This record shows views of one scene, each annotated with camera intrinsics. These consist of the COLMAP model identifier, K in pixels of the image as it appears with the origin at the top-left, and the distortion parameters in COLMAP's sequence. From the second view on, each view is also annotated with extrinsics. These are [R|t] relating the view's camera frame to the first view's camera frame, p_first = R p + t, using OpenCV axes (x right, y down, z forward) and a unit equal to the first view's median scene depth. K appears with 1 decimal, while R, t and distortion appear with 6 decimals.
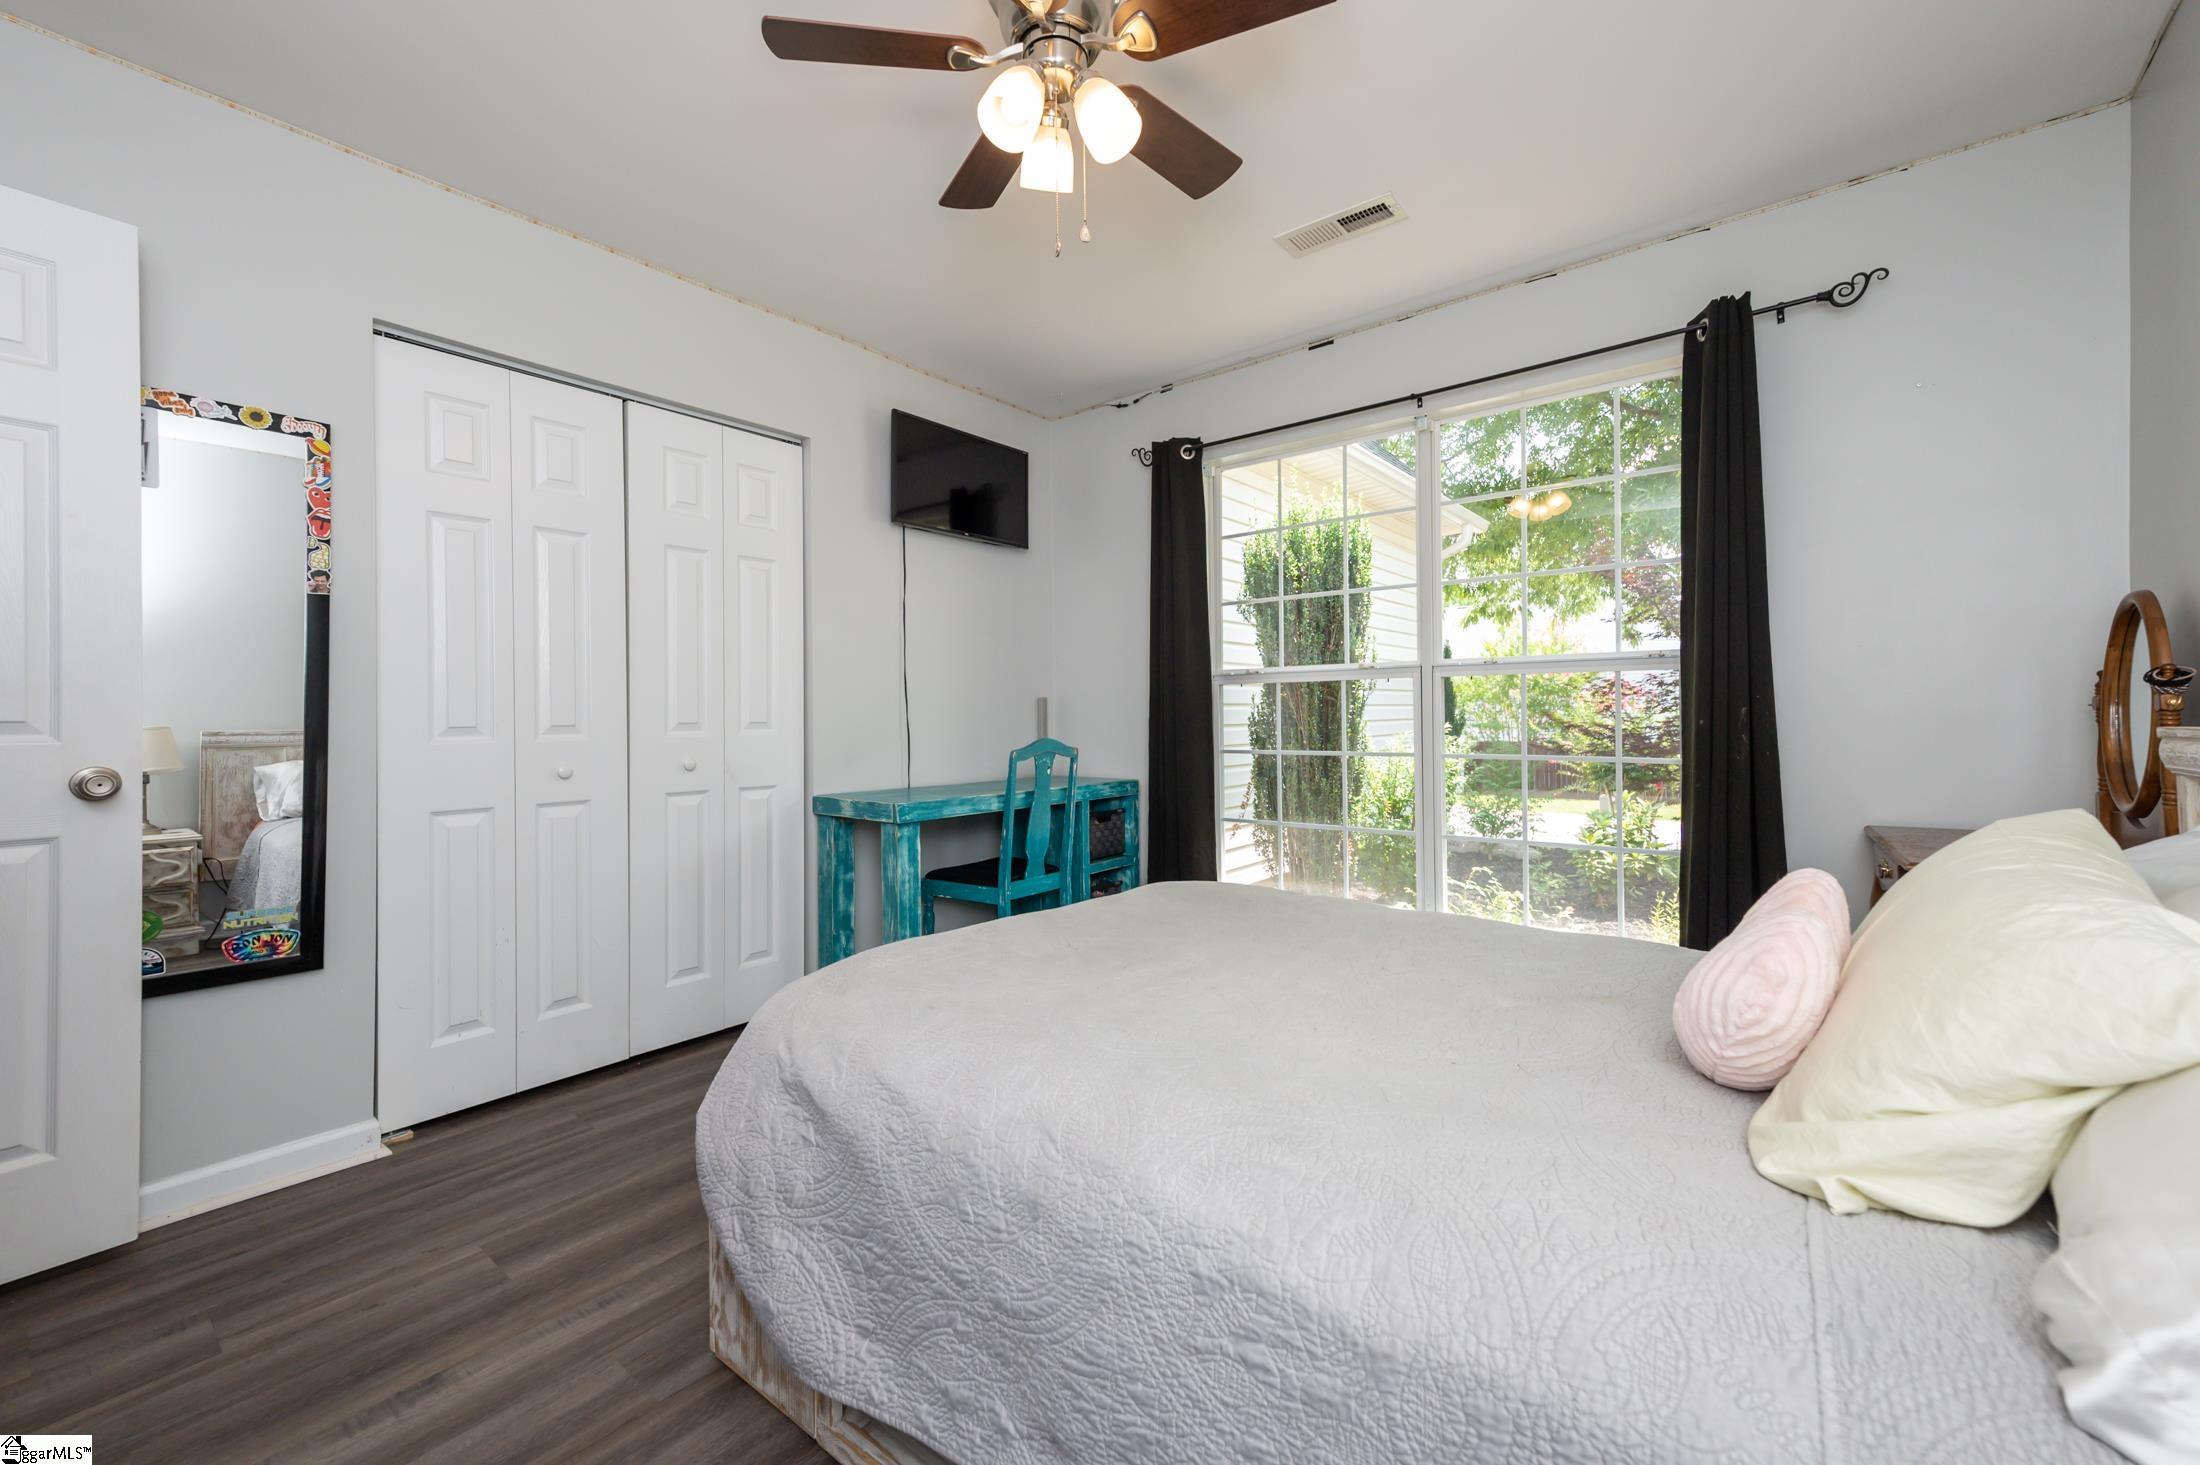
lens RADIAL K [[862.2, 0, 1085.2], [0, 862.2, 719.2], [0, 0, 1]] dist [0.003381, 0.000204]
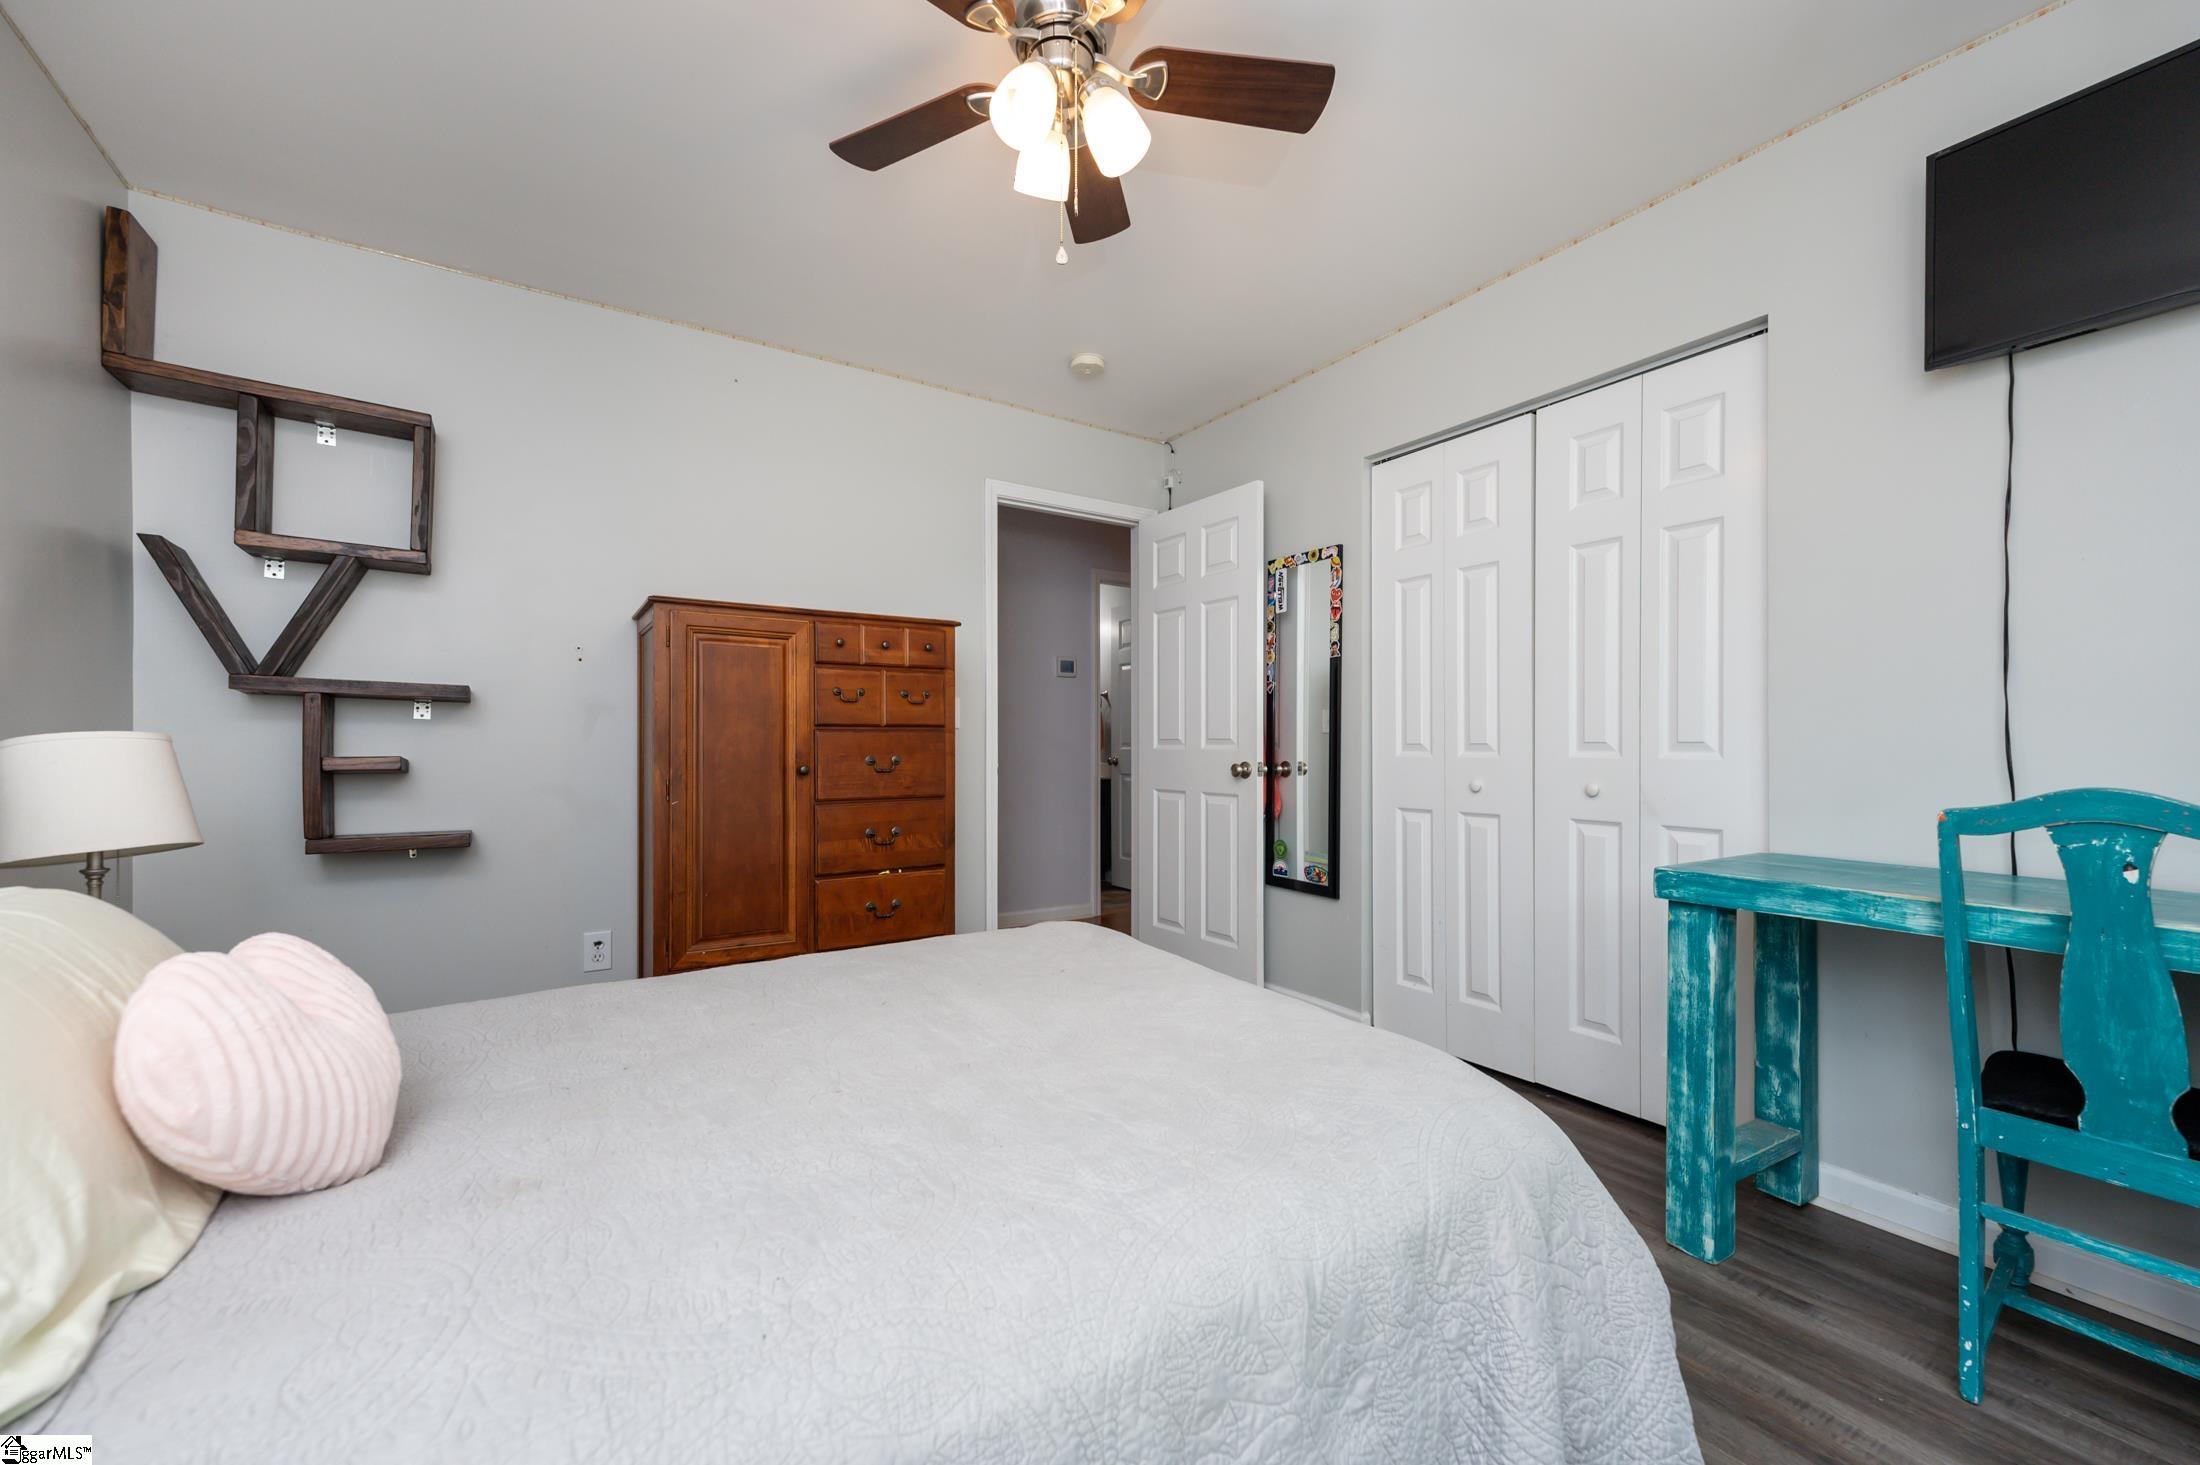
lens RADIAL K [[862.2, 0, 1094.4], [0, 862.2, 735.5], [0, 0, 1]] dist [0.003381, 0.000204]
pose [[-0.306058, 0.004085, -0.952004, 0.541917], [0.008645, 0.999961, 0.001512, -0.007520], [0.951974, -0.007767, -0.306082, 0.801429]]
